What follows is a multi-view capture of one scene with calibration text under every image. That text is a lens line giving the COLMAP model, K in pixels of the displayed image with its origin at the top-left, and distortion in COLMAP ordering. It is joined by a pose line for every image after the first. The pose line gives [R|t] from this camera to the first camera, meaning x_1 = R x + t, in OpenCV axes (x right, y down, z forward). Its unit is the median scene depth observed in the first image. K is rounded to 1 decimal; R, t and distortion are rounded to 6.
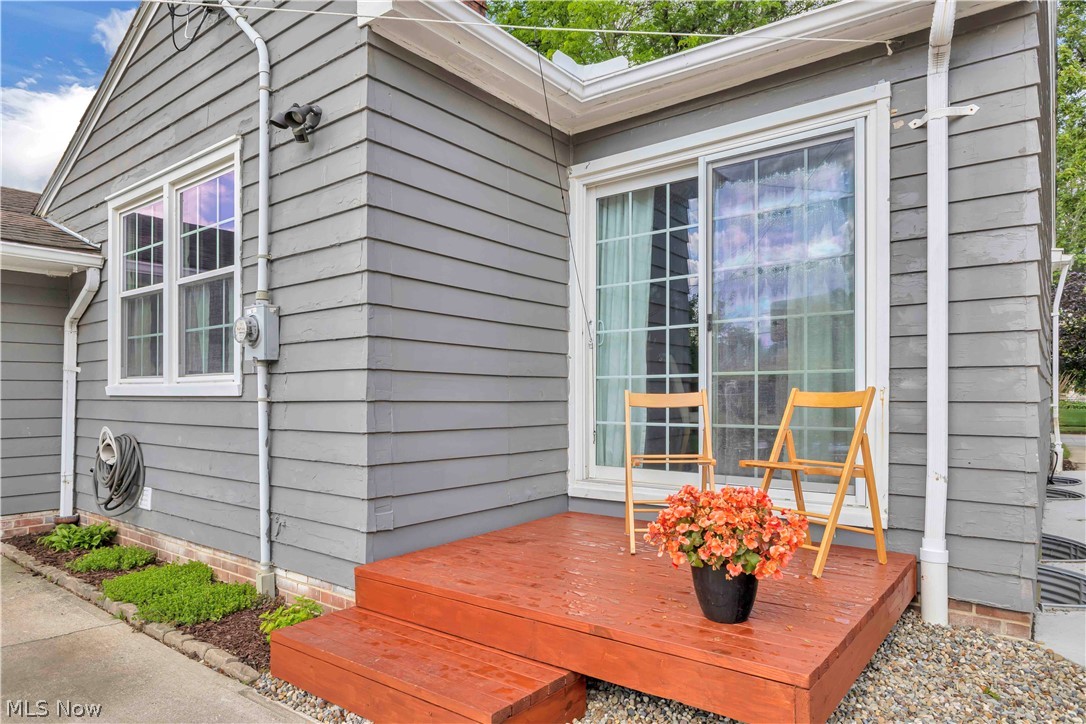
lens RADIAL K [[662.7, 0, 545.7], [0, 662.7, 397.0], [0, 0, 1]] dist [-0.007738, -0.002262]
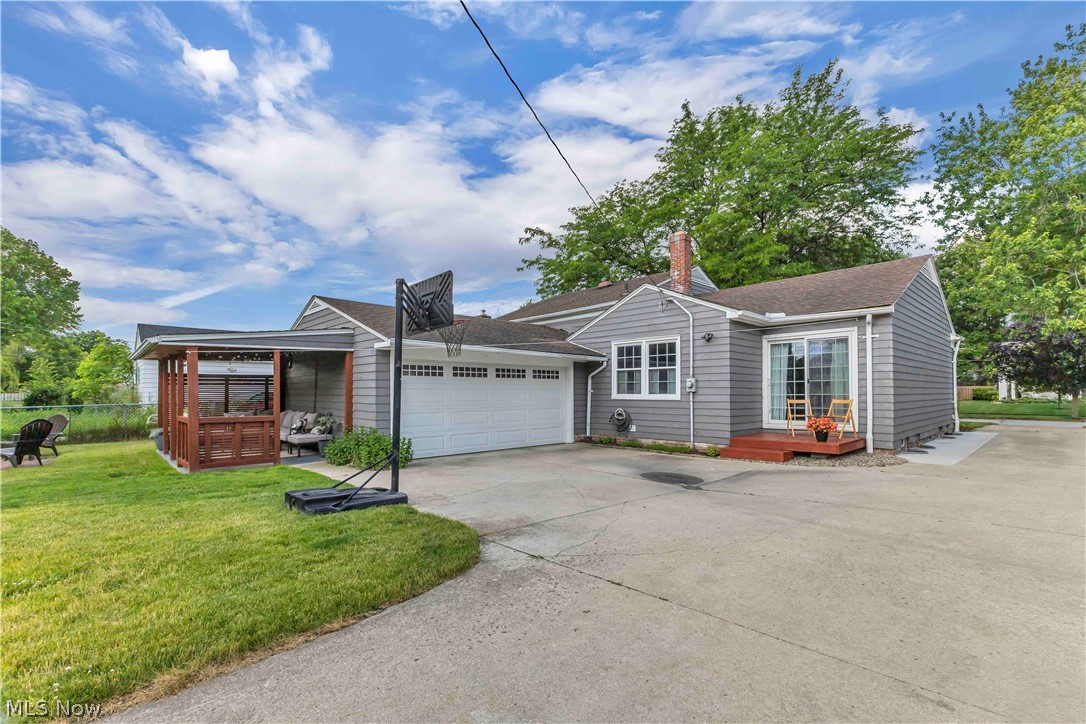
lens RADIAL K [[472.0, 0, 543.2], [0, 472.0, 386.4], [0, 0, 1]] dist [0.002571, 0.000169]
pose [[0.985913, -0.004042, -0.167211, -0.848220], [0.001461, 0.999878, -0.015560, -0.044156], [0.167253, 0.015096, 0.985798, -2.049154]]
